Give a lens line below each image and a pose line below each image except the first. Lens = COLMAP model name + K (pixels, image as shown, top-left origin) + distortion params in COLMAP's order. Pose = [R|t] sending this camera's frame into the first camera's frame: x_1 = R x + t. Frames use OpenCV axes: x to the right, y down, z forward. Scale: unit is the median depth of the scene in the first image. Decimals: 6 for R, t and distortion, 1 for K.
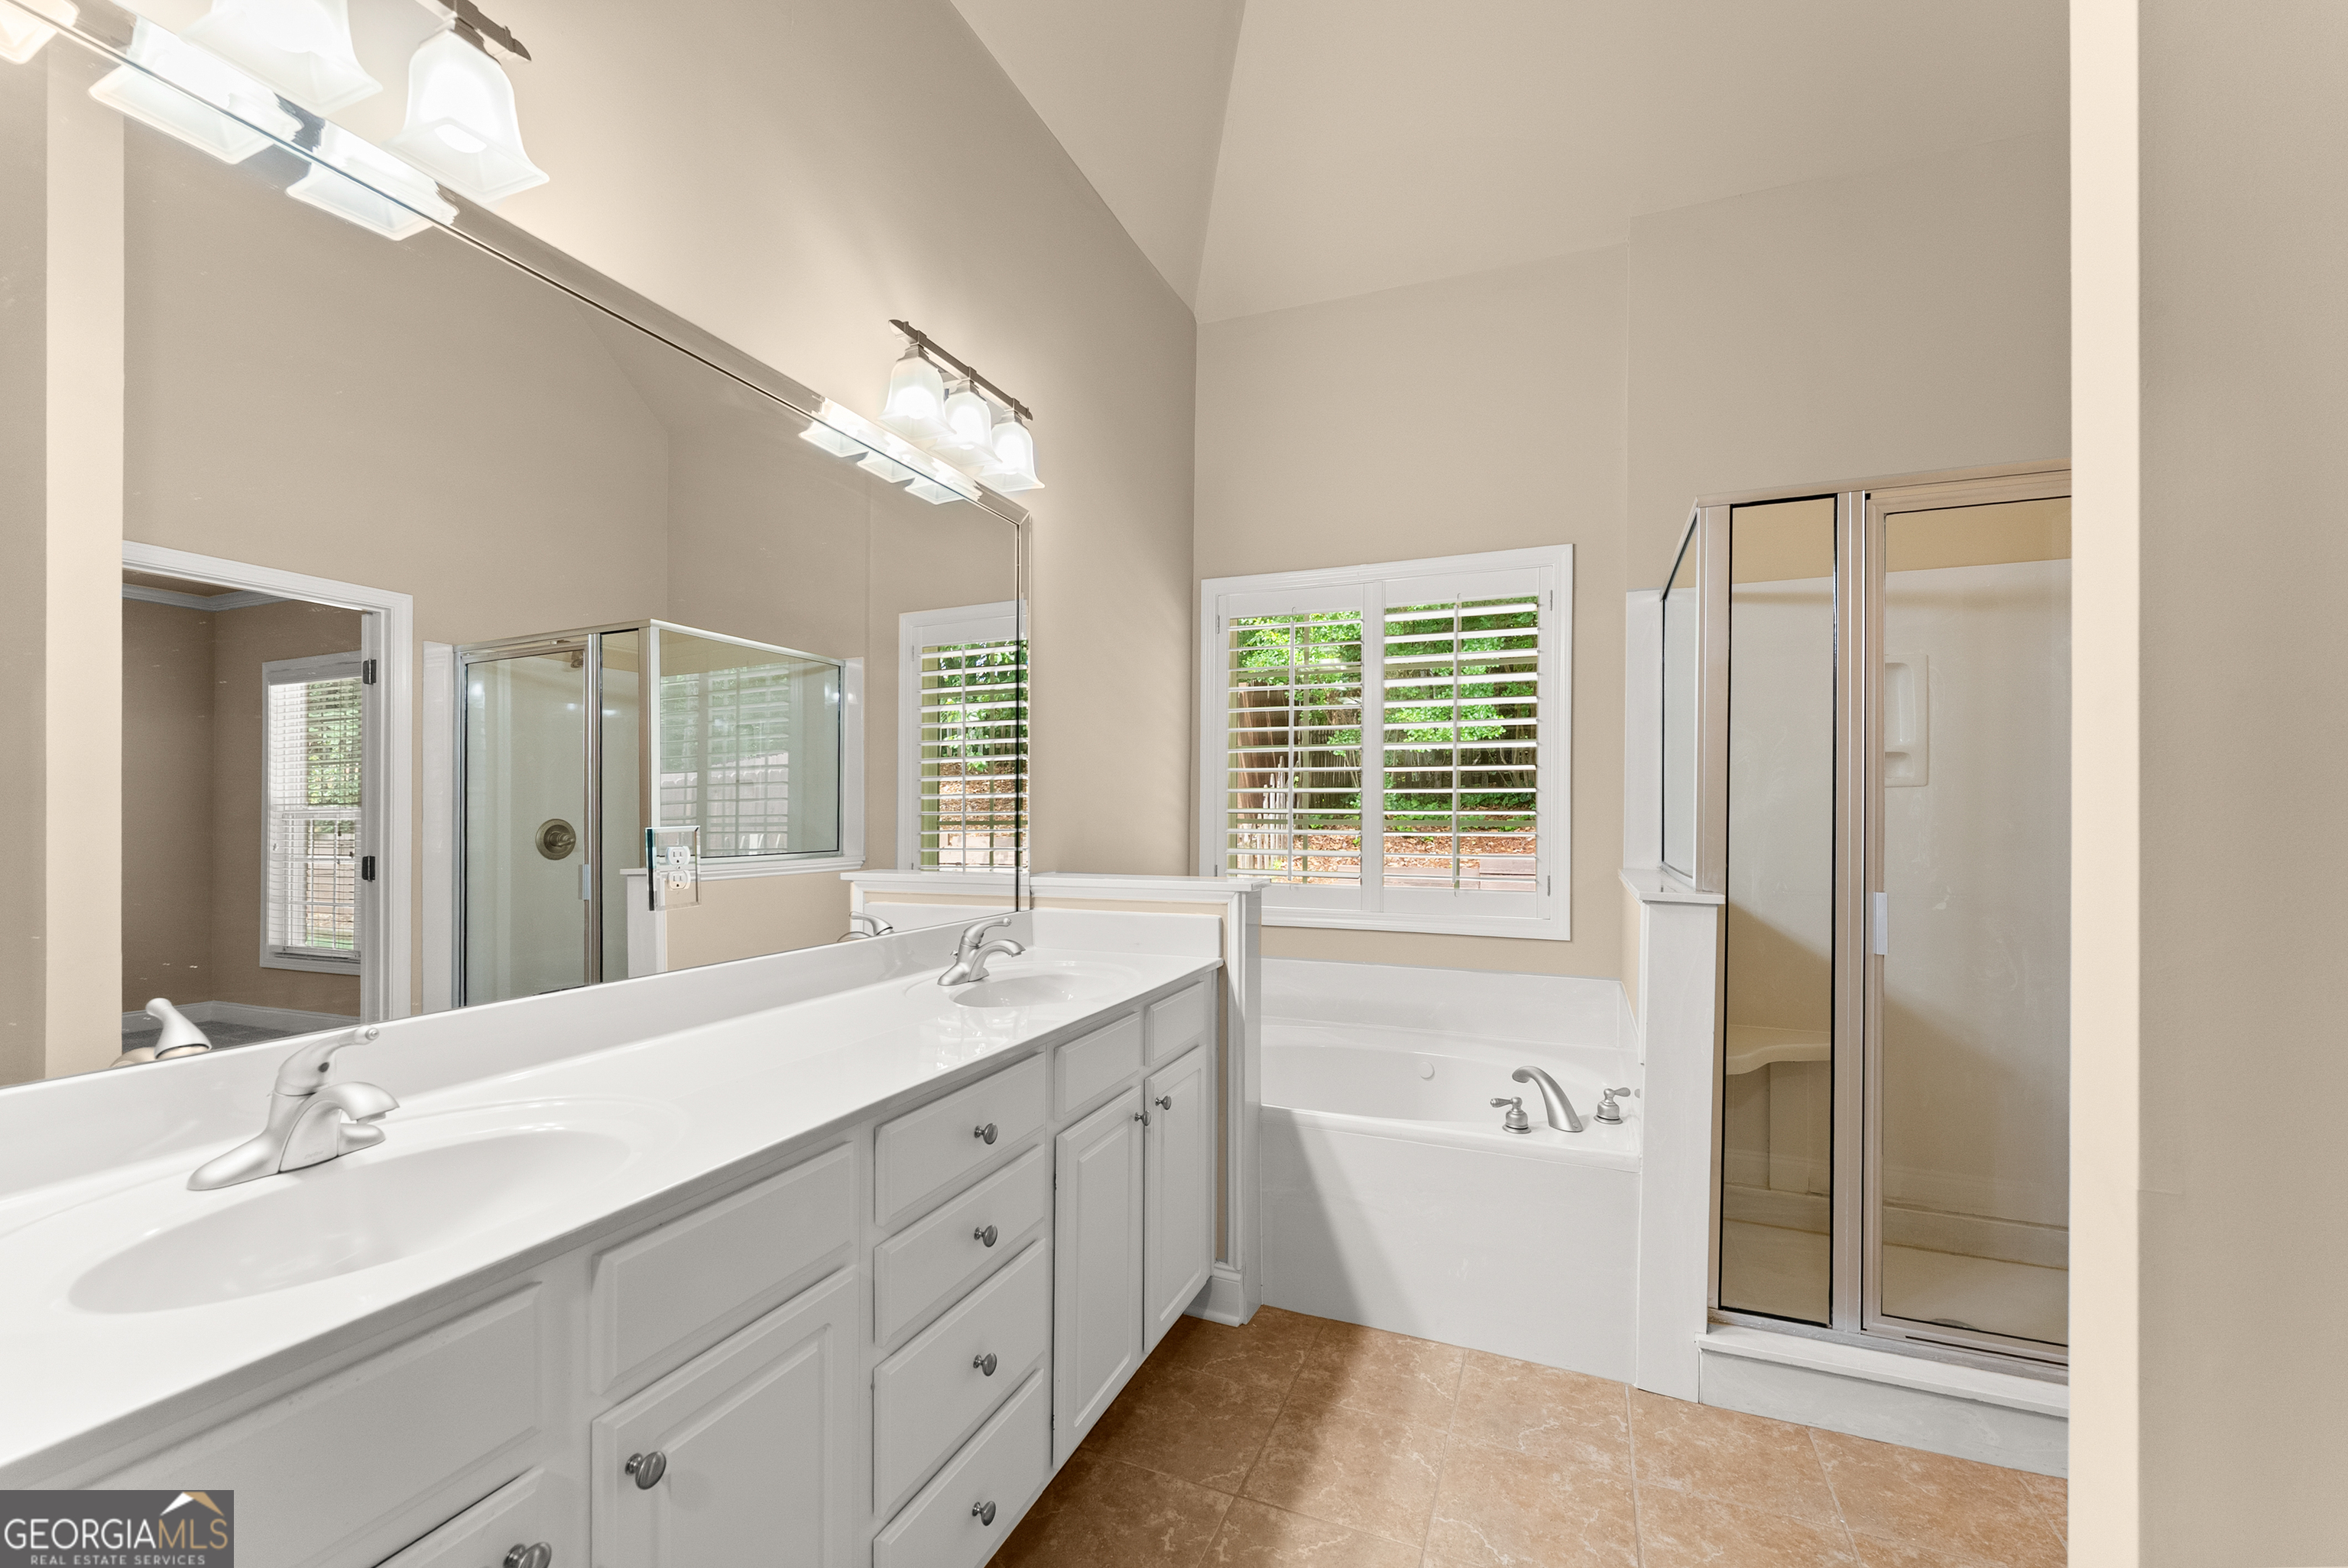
lens RADIAL K [[952.3, 0, 1169.3], [0, 952.3, 773.6], [0, 0, 1]] dist [0.000478, -0.000155]
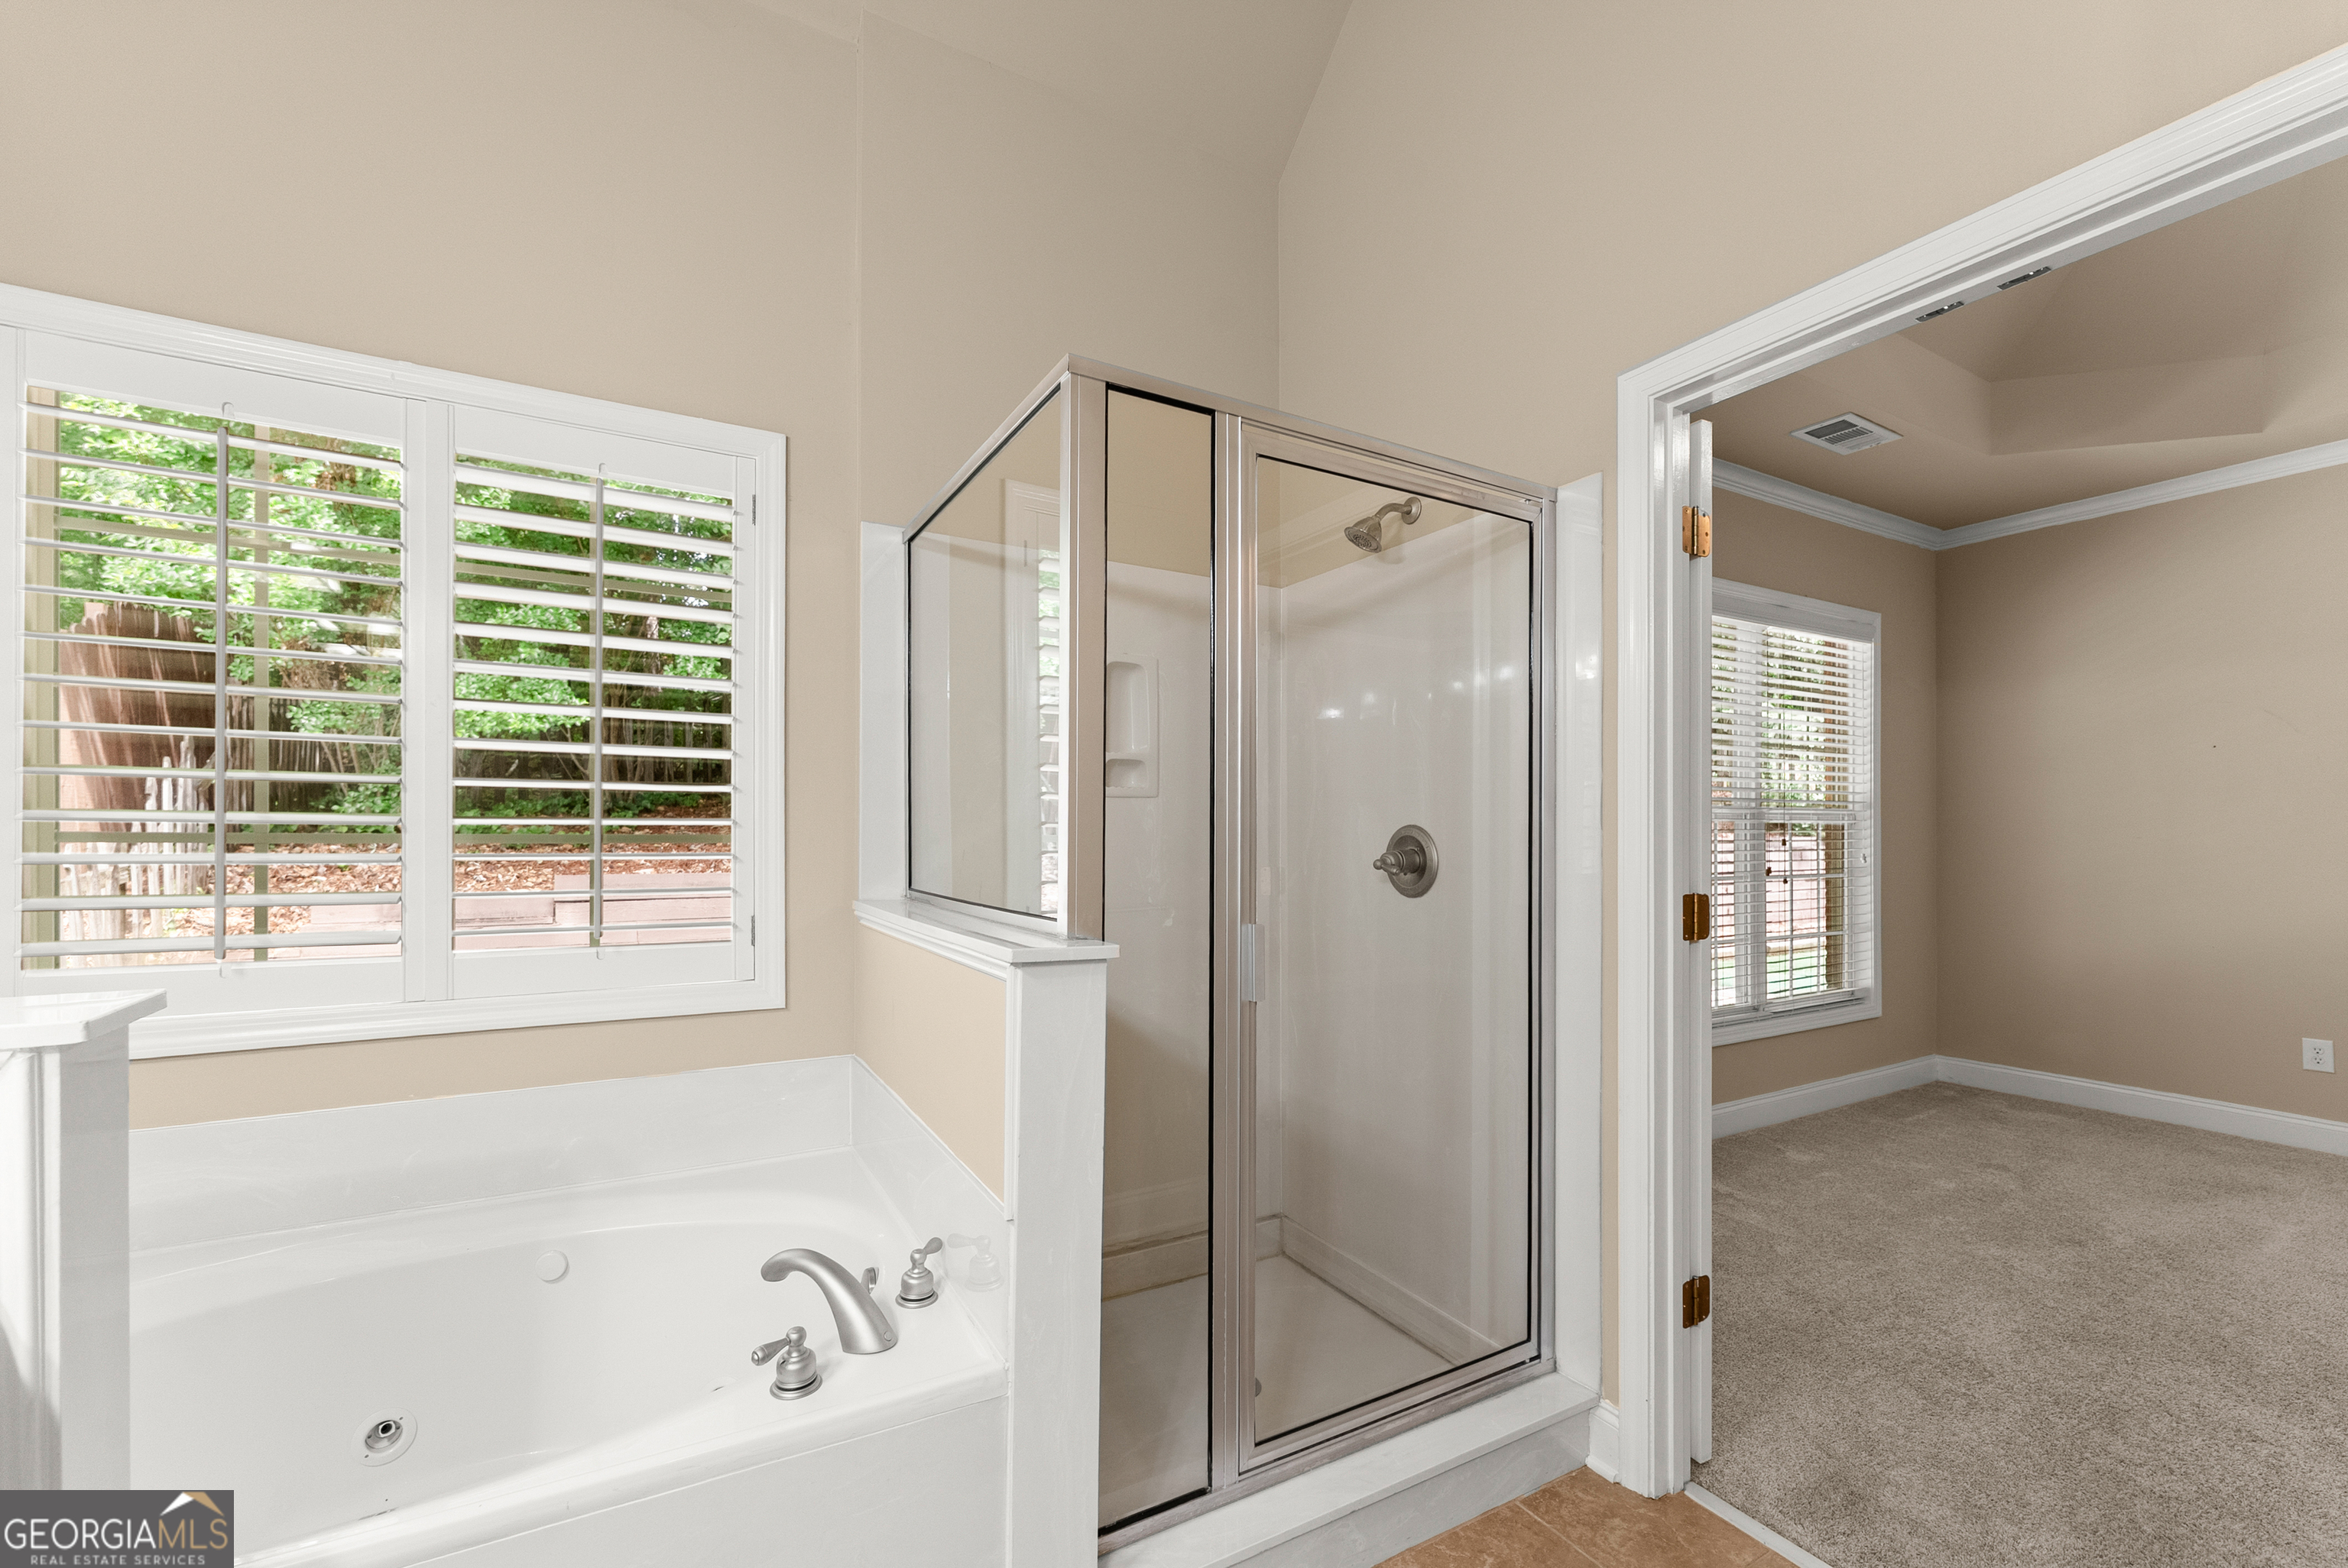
lens RADIAL K [[952.3, 0, 1161.6], [0, 952.3, 844.8], [0, 0, 1]] dist [0.000478, -0.000155]
pose [[0.610996, -0.011984, 0.791543, 0.039195], [-0.037264, 0.998342, 0.043879, 0.015931], [-0.790756, -0.056305, 0.609536, 0.351566]]
